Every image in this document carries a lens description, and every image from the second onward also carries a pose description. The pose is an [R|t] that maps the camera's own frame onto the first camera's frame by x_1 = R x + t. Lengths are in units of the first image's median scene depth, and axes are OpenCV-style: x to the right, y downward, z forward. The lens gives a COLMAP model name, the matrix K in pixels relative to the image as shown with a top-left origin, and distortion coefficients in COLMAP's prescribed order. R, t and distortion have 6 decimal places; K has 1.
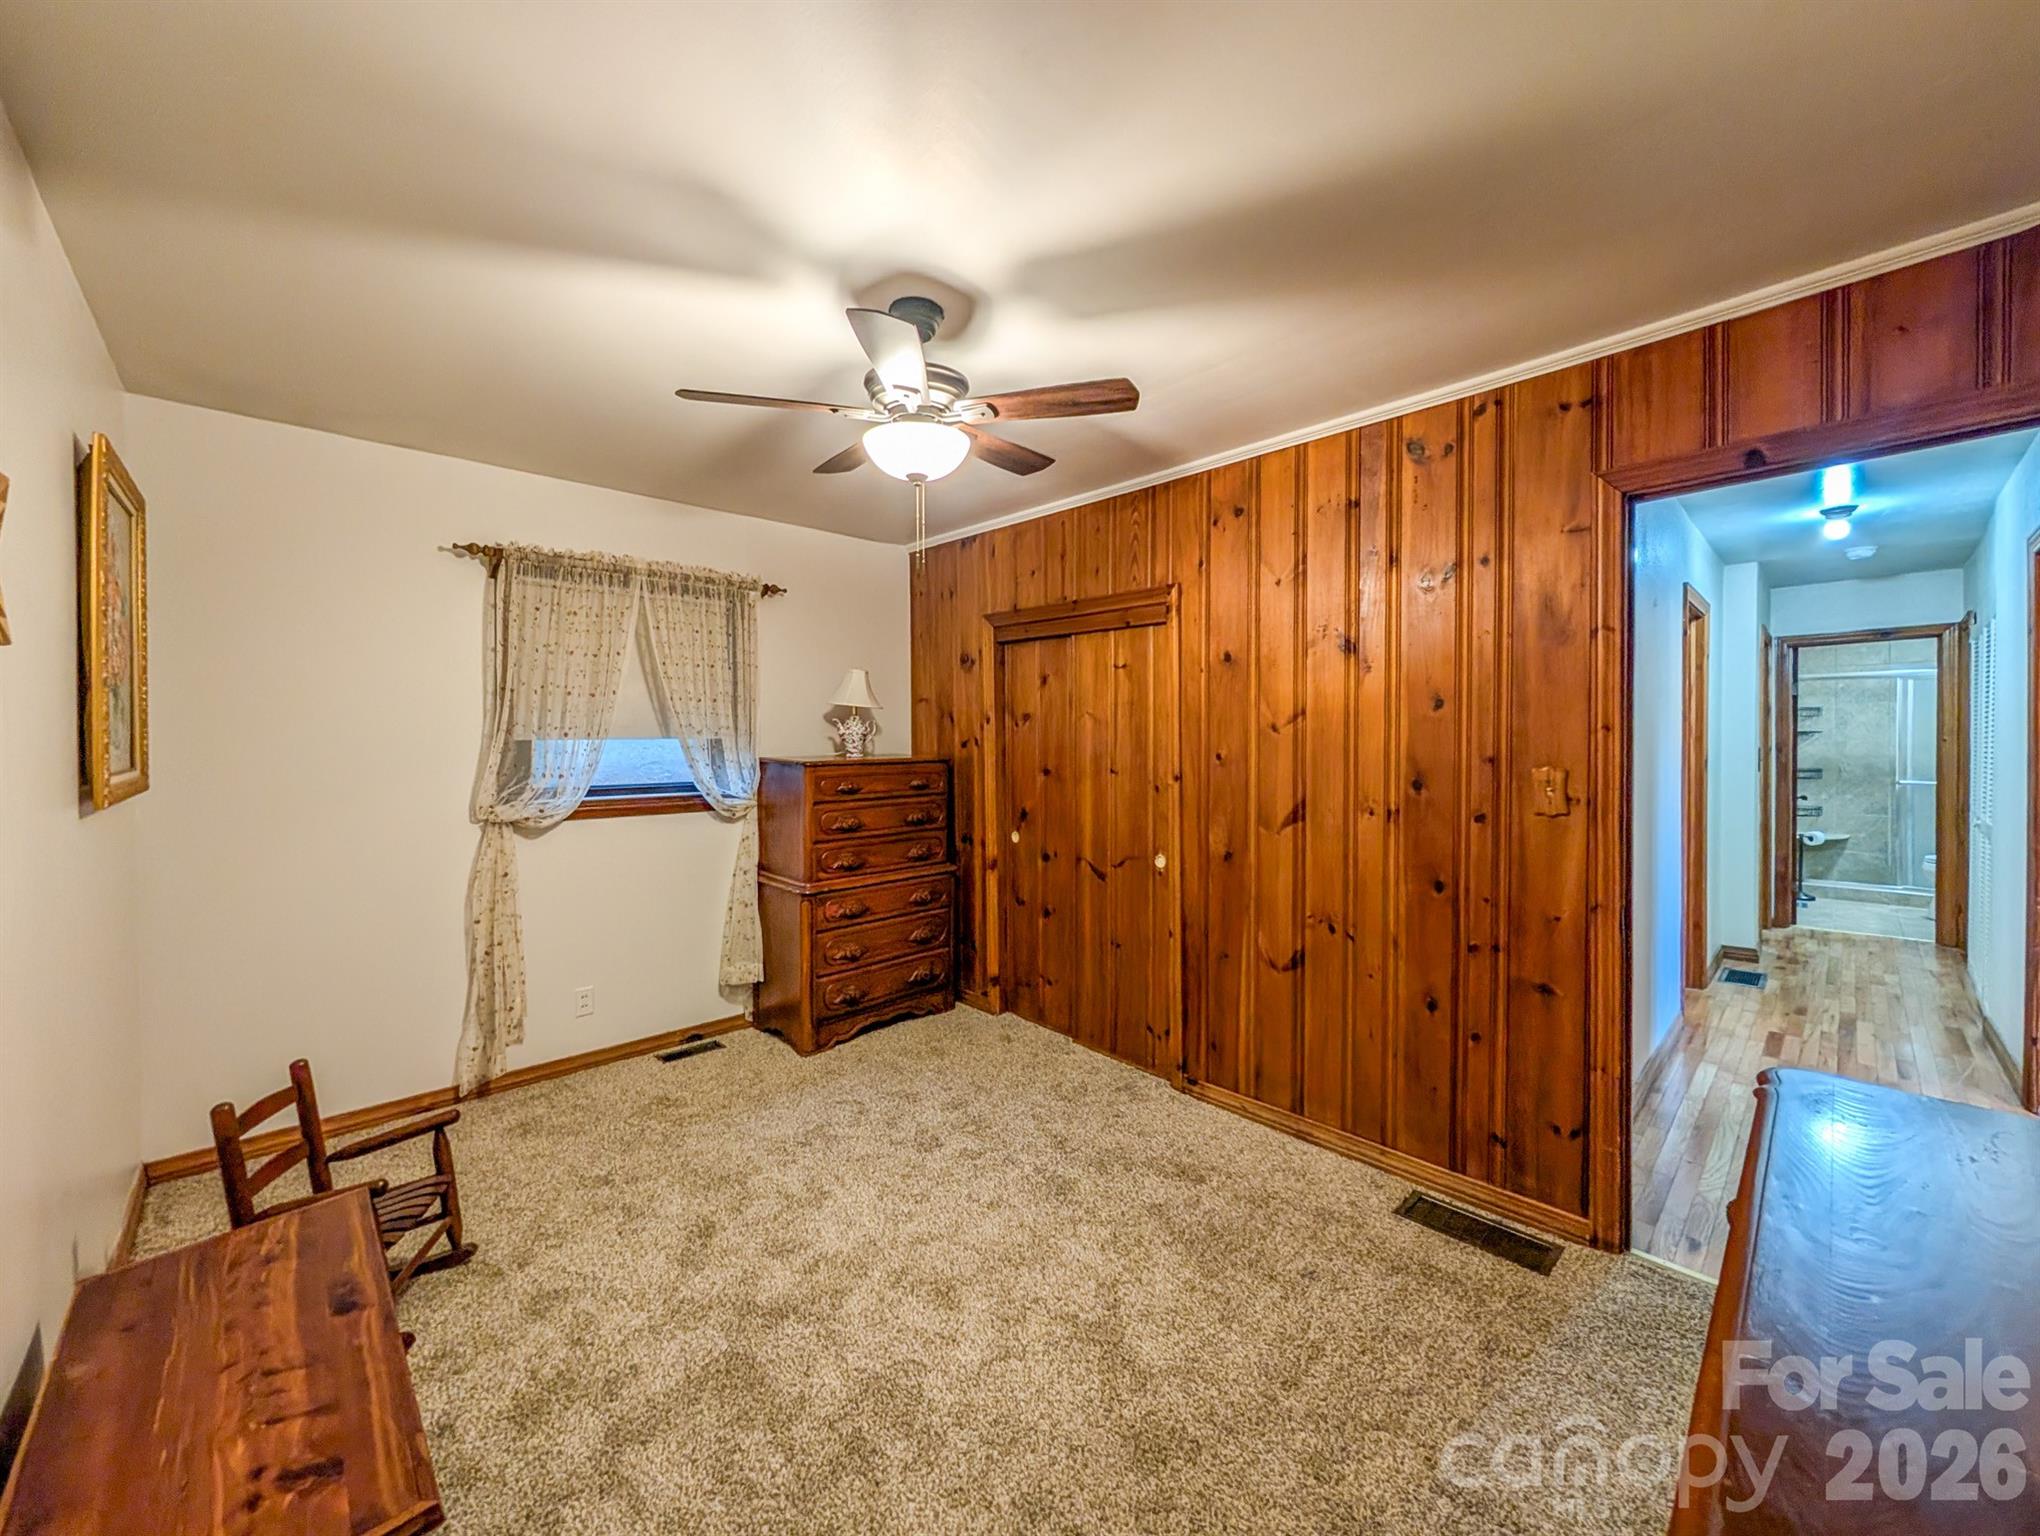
lens RADIAL K [[780.5, 0, 993.1], [0, 780.5, 741.0], [0, 0, 1]] dist [-0.013513, 0.000019]
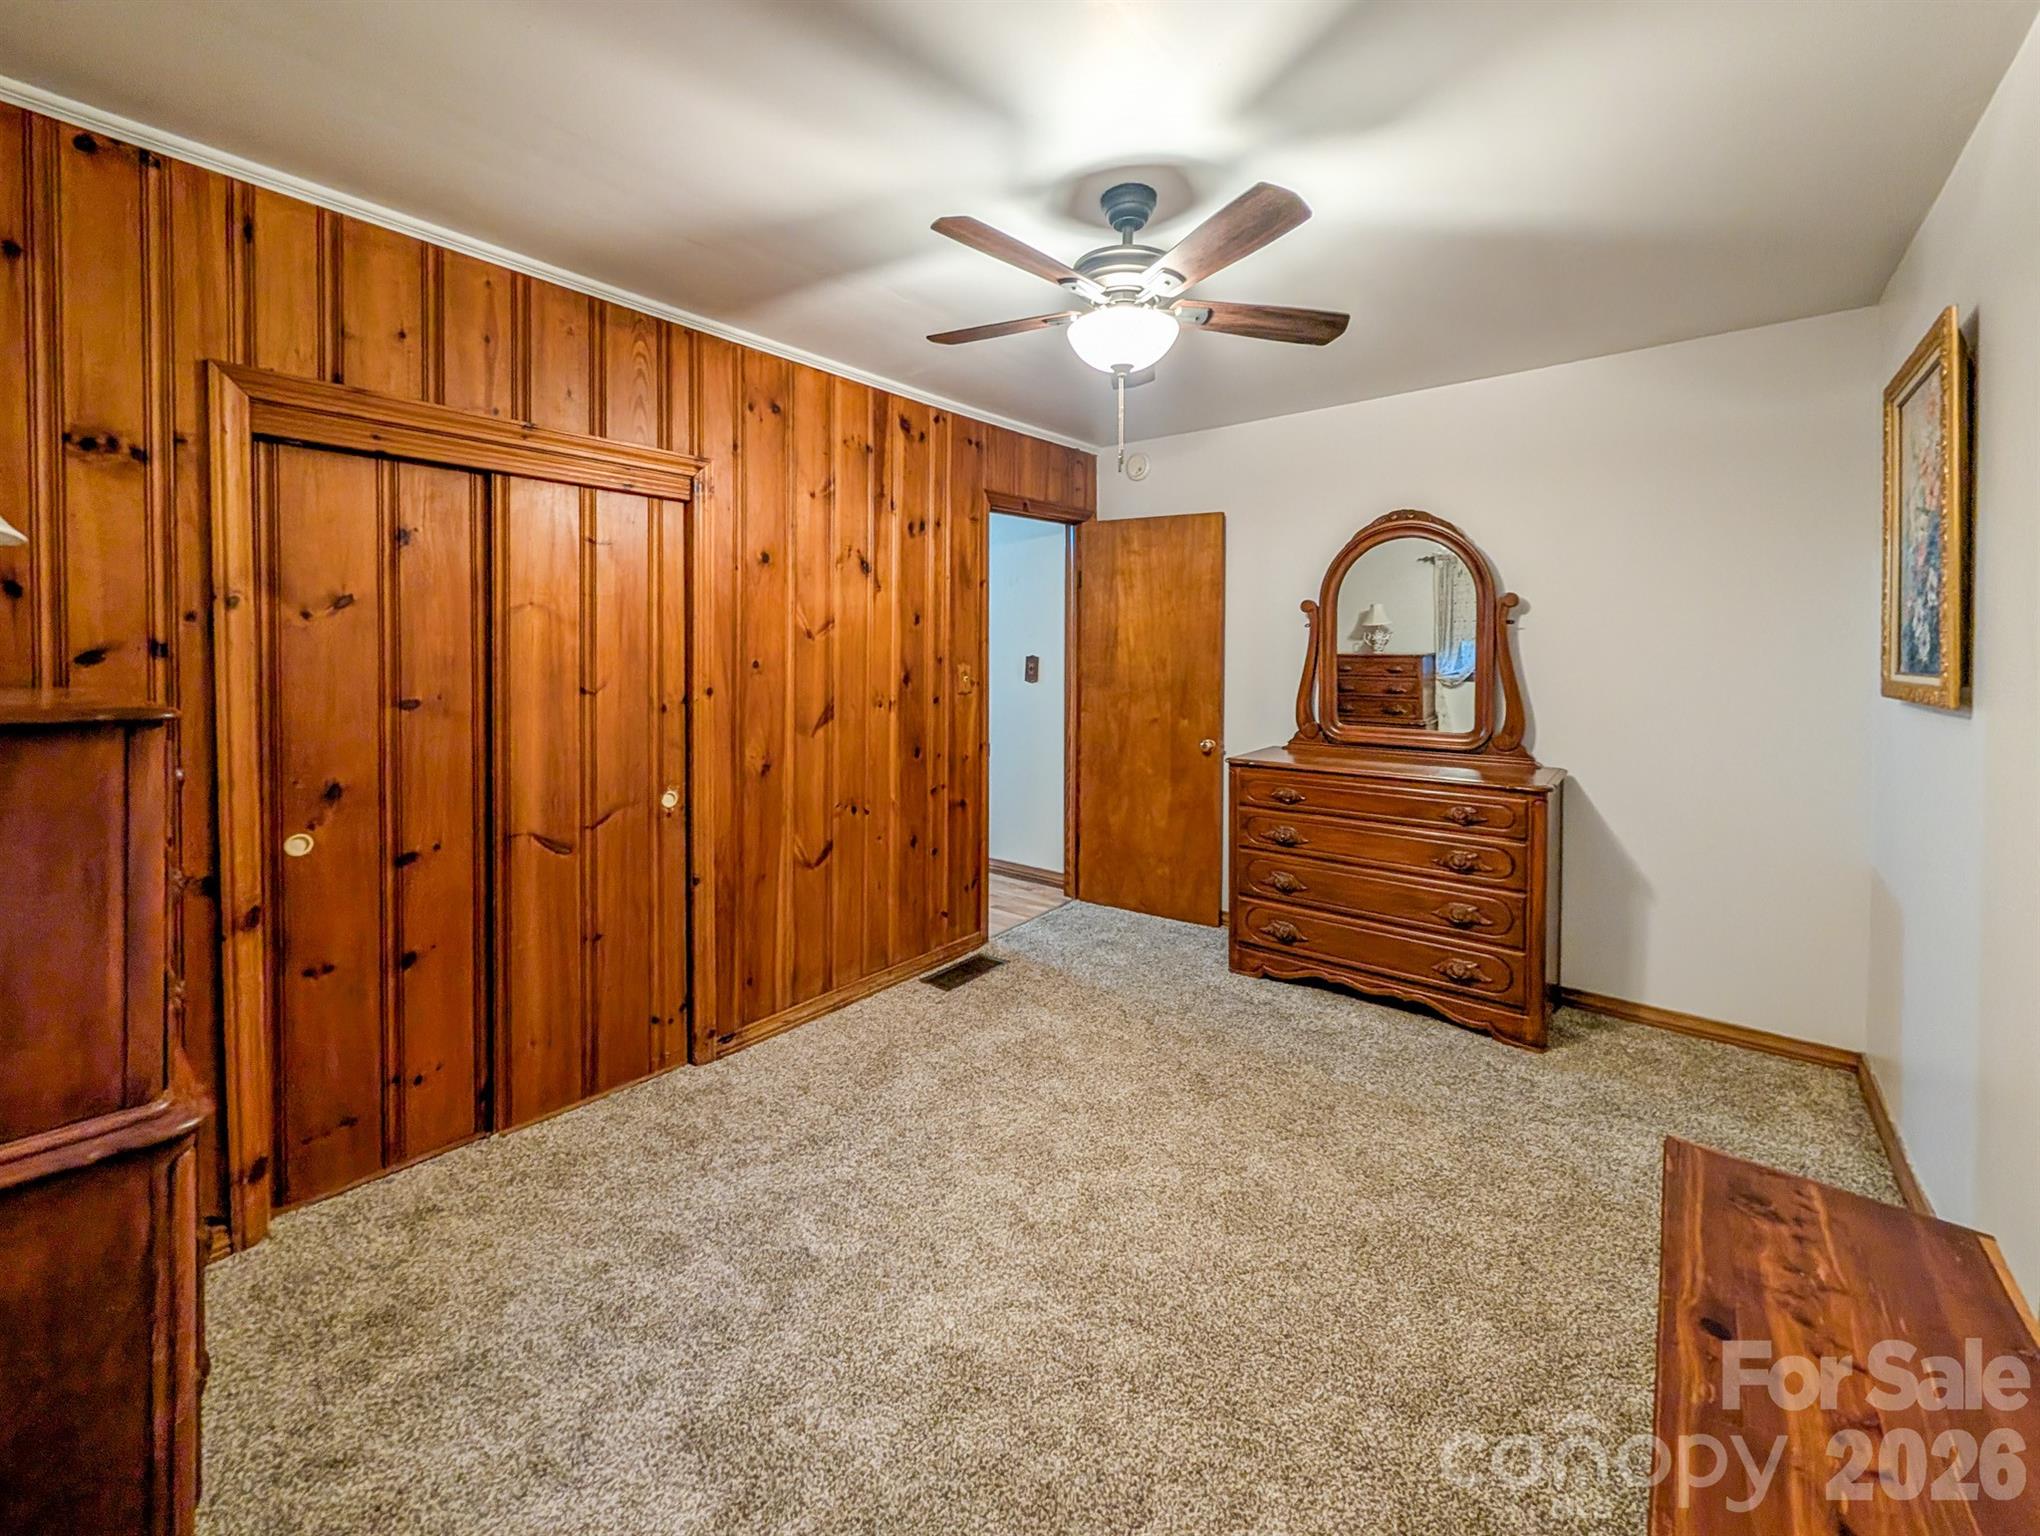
lens RADIAL K [[820.0, 0, 1014.7], [0, 820.0, 664.6], [0, 0, 1]] dist [0.001790, 0.000050]
pose [[-0.138373, -0.017779, 0.990221, -0.747310], [0.005678, 0.999808, 0.018745, 0.004172], [-0.990364, 0.008216, -0.138245, 0.868423]]
